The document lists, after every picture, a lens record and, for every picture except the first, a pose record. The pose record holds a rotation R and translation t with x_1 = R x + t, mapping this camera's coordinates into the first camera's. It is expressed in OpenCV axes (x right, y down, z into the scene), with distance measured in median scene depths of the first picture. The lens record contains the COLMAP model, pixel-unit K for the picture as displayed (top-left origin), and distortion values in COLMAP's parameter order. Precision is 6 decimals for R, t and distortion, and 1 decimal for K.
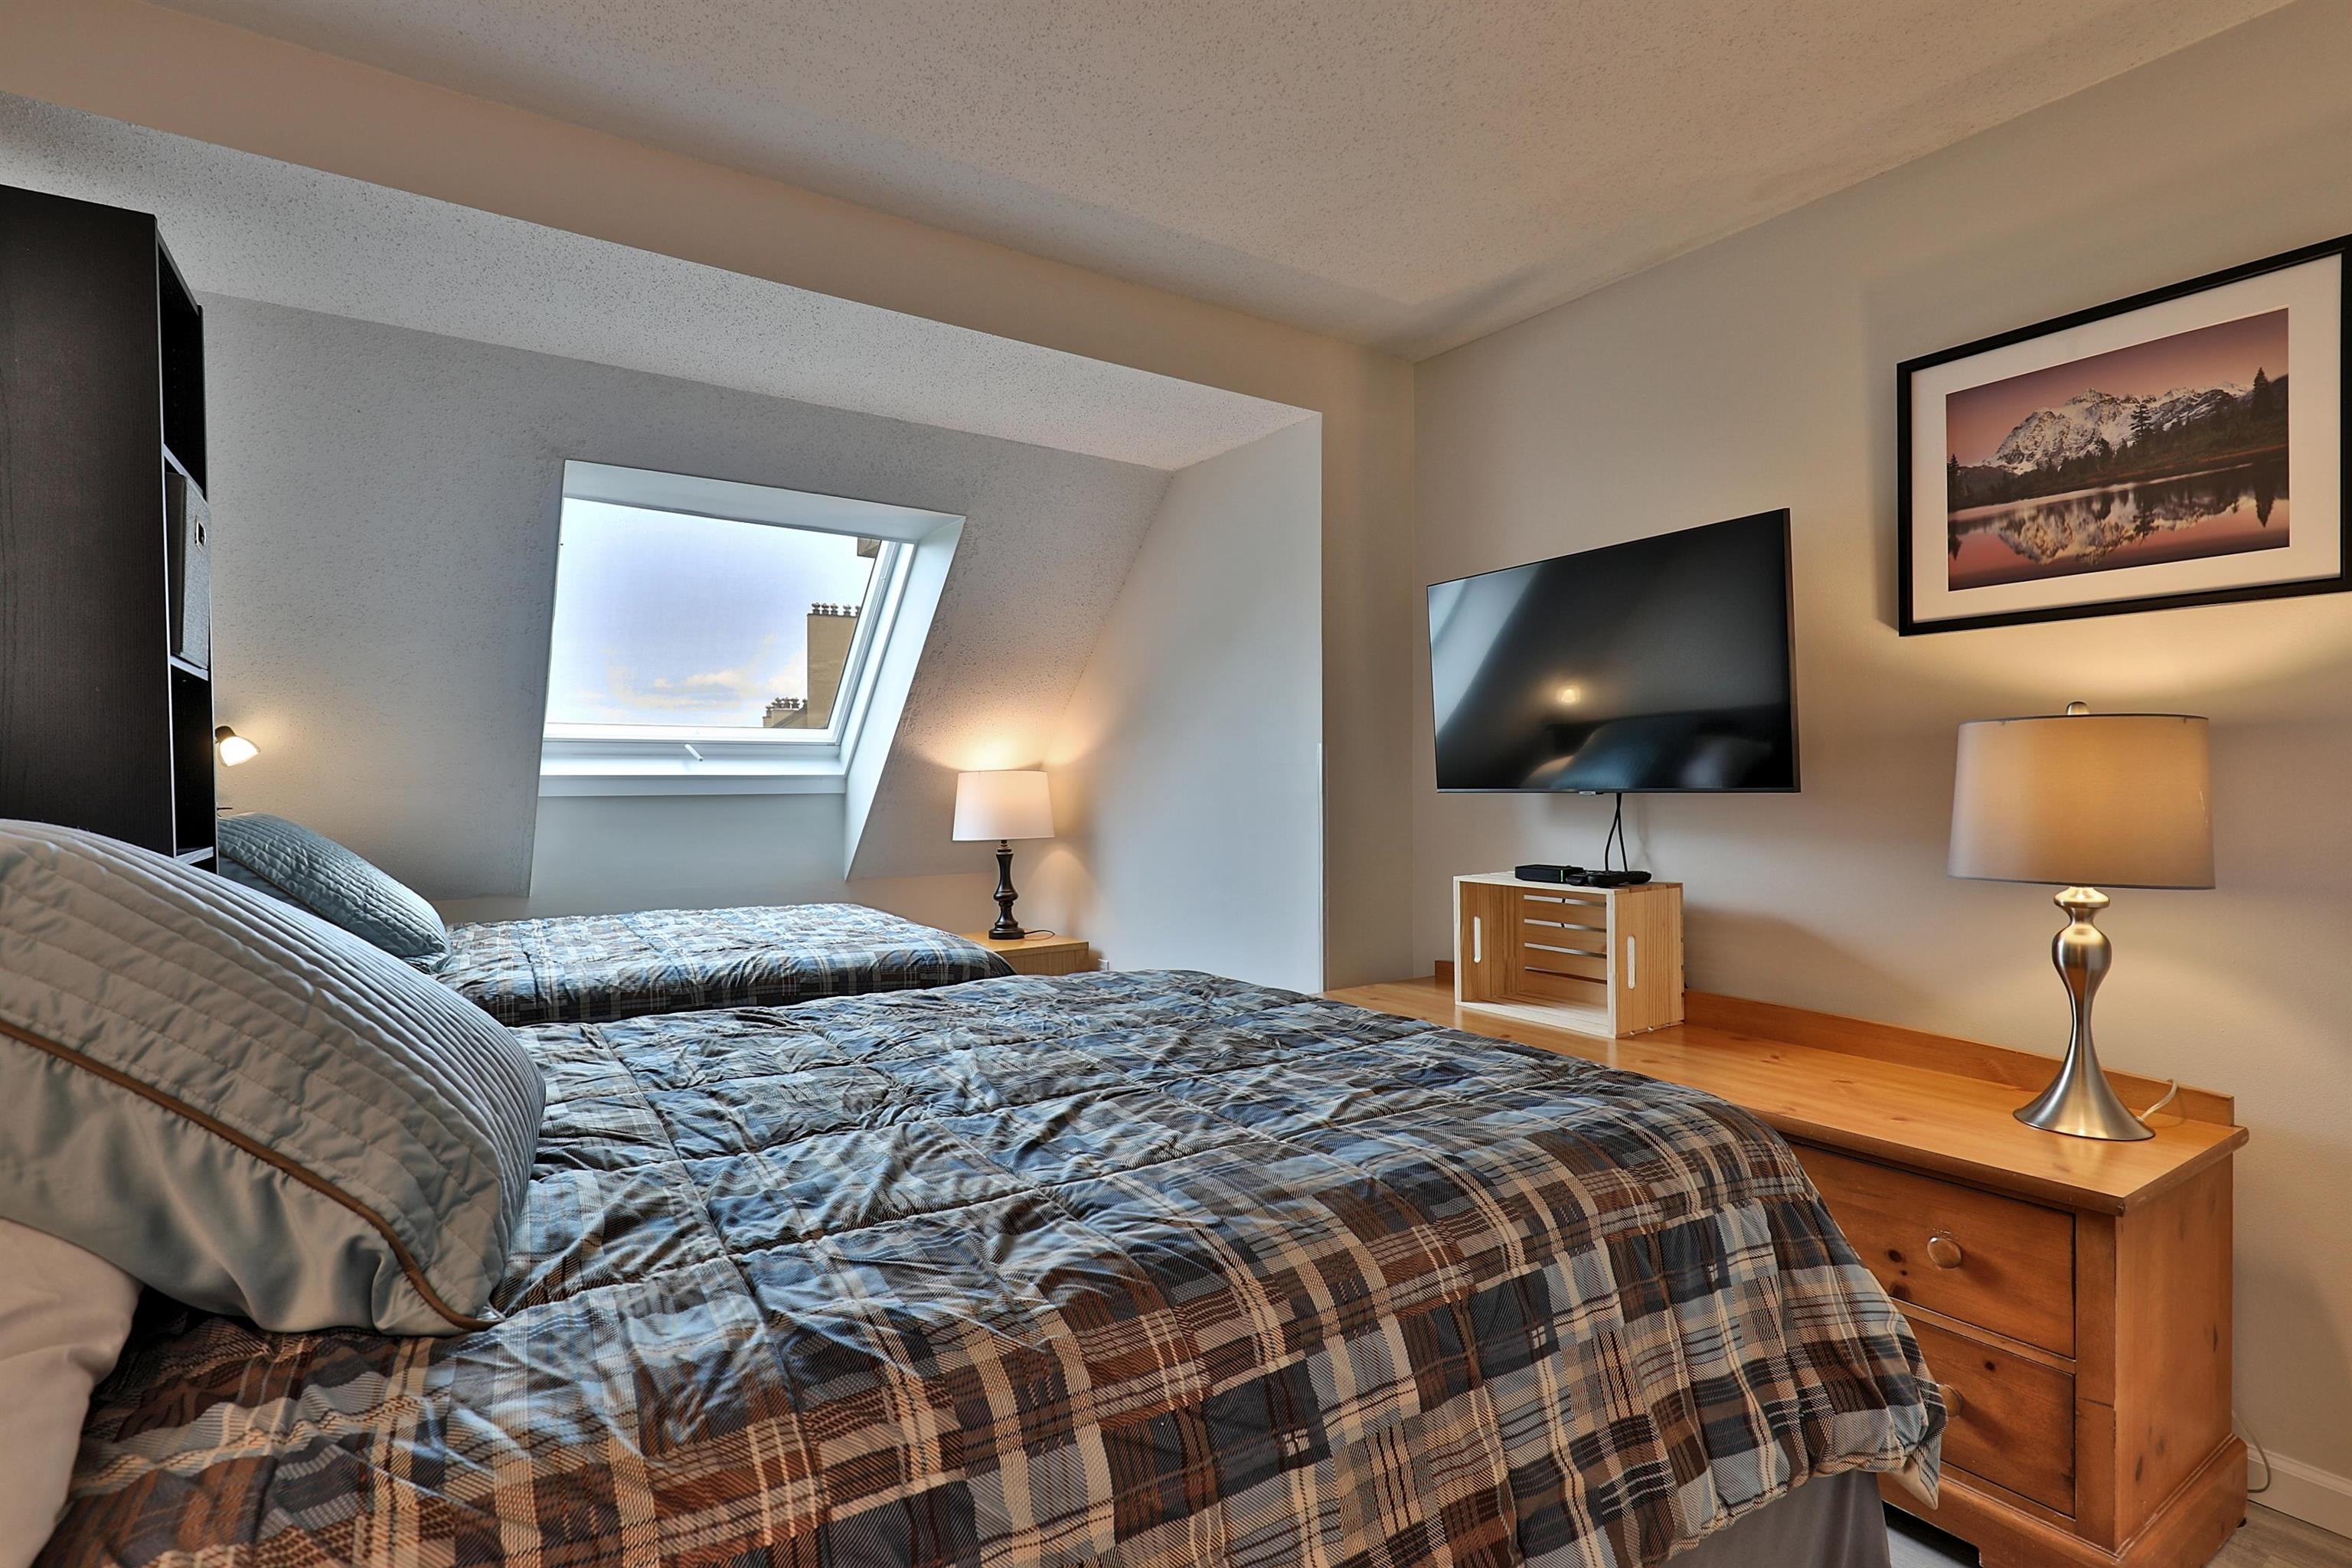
lens RADIAL K [[1131.0, 0, 1183.9], [0, 1131.0, 791.3], [0, 0, 1]] dist [0.002242, -0.002647]
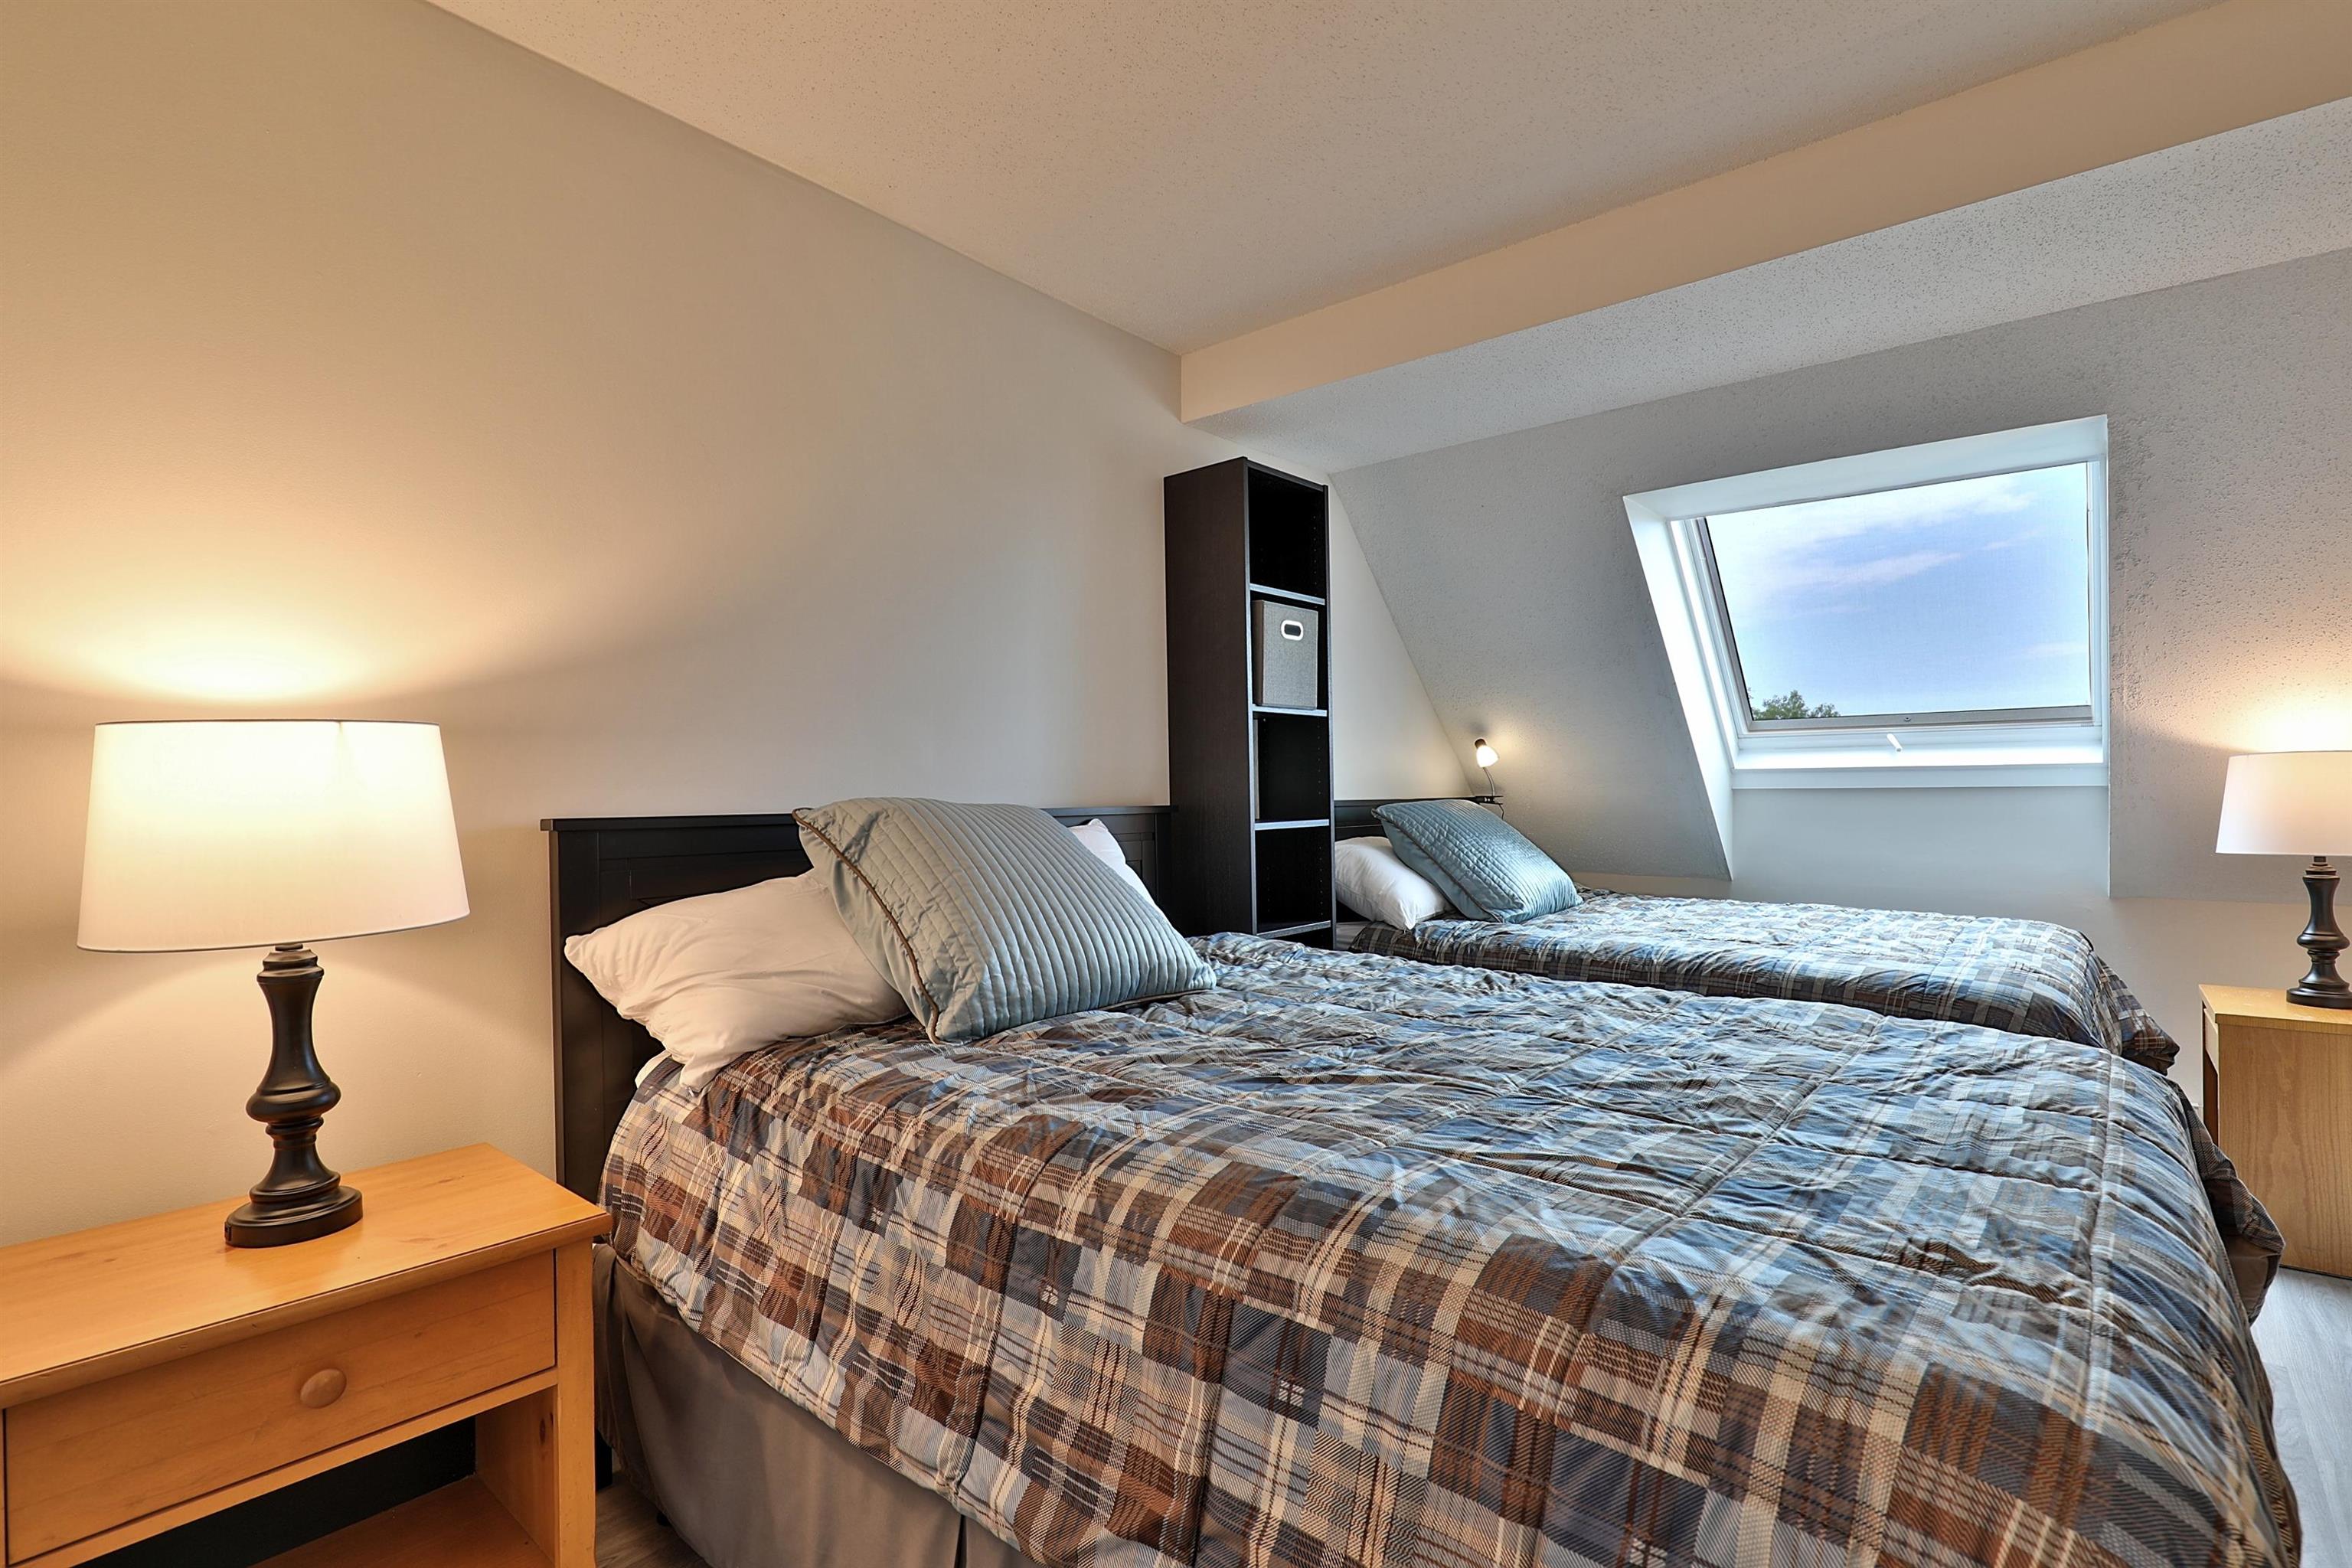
lens RADIAL K [[1131.0, 0, 1182.8], [0, 1131.0, 786.5], [0, 0, 1]] dist [0.002242, -0.002647]
pose [[0.271968, 0.002820, -0.962302, 0.839940], [-0.000225, 0.999996, 0.002867, -0.001472], [0.962306, -0.000563, 0.271967, 0.490401]]
